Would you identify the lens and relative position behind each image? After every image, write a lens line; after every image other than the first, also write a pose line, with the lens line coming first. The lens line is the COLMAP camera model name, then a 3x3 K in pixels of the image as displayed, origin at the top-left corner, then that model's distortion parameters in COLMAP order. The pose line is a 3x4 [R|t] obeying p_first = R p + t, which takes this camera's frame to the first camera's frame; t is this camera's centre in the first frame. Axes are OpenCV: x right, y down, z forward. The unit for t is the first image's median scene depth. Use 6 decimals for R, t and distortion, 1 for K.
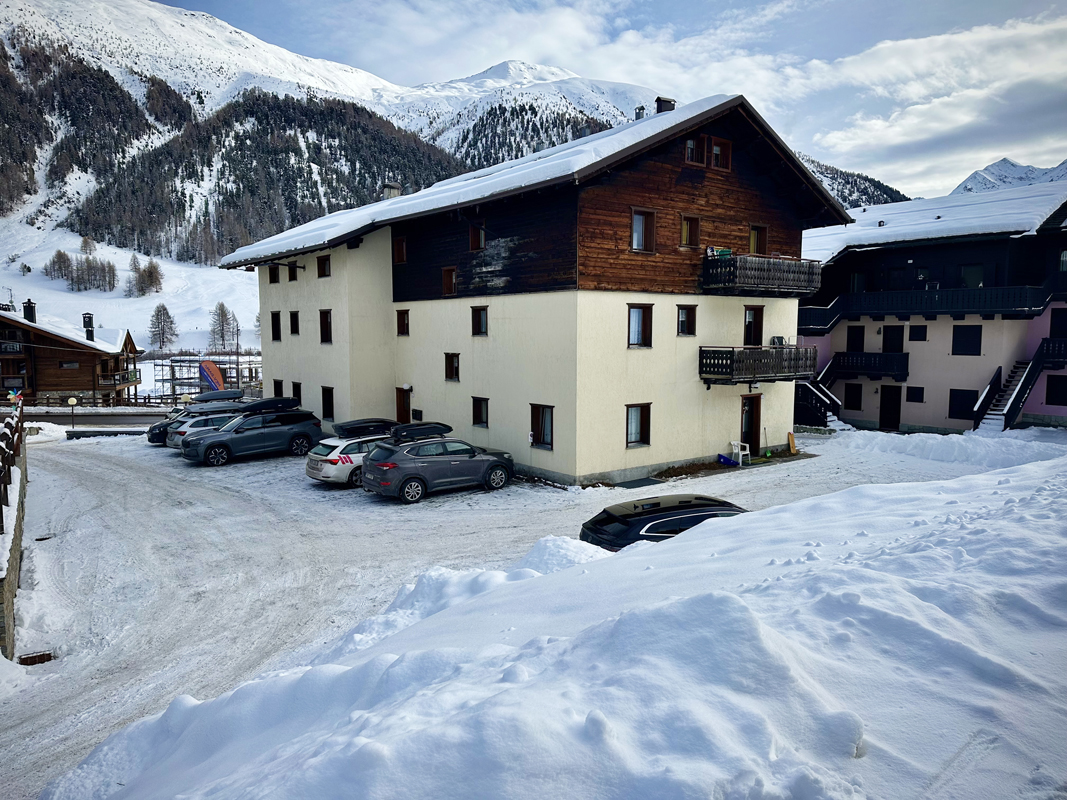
lens RADIAL K [[758.9, 0, 533.8], [0, 758.9, 400.7], [0, 0, 1]] dist [0.000620, 0.000162]
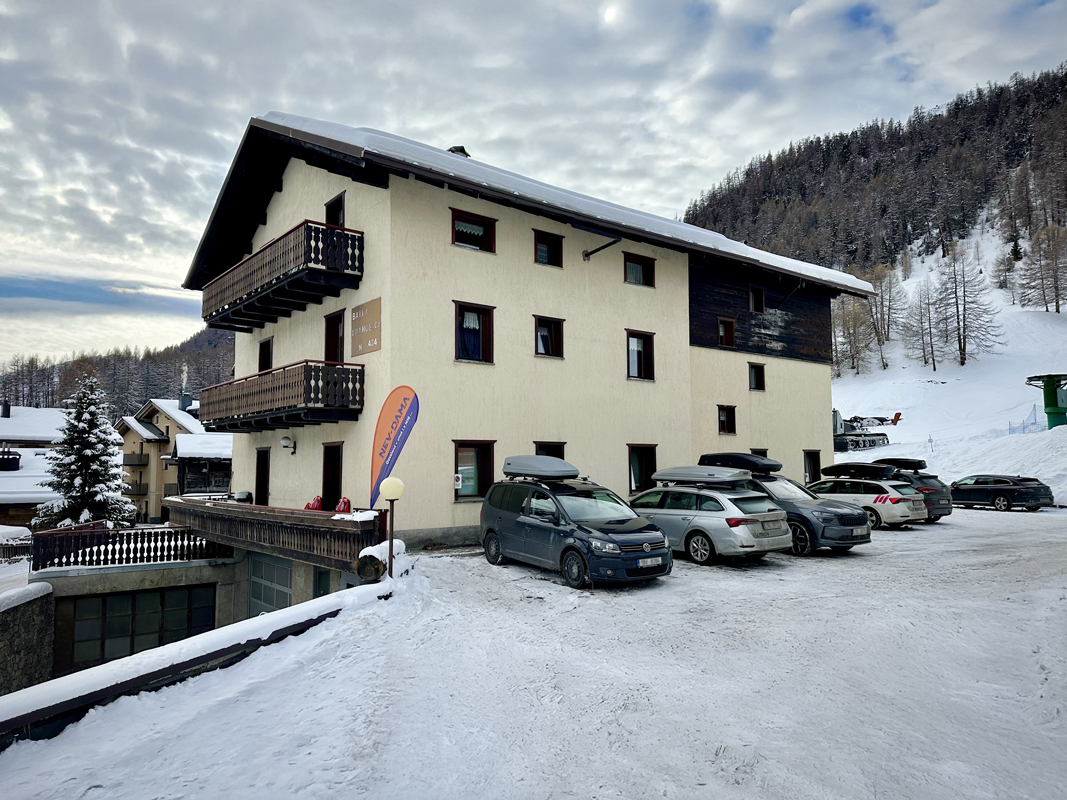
lens RADIAL K [[758.9, 0, 532.6], [0, 758.9, 397.7], [0, 0, 1]] dist [0.000620, 0.000162]
pose [[0.024574, 0.088723, 0.995753, -1.154063], [0.091399, 0.991683, -0.090615, -0.008053], [-0.995511, 0.093237, 0.016260, 1.314688]]
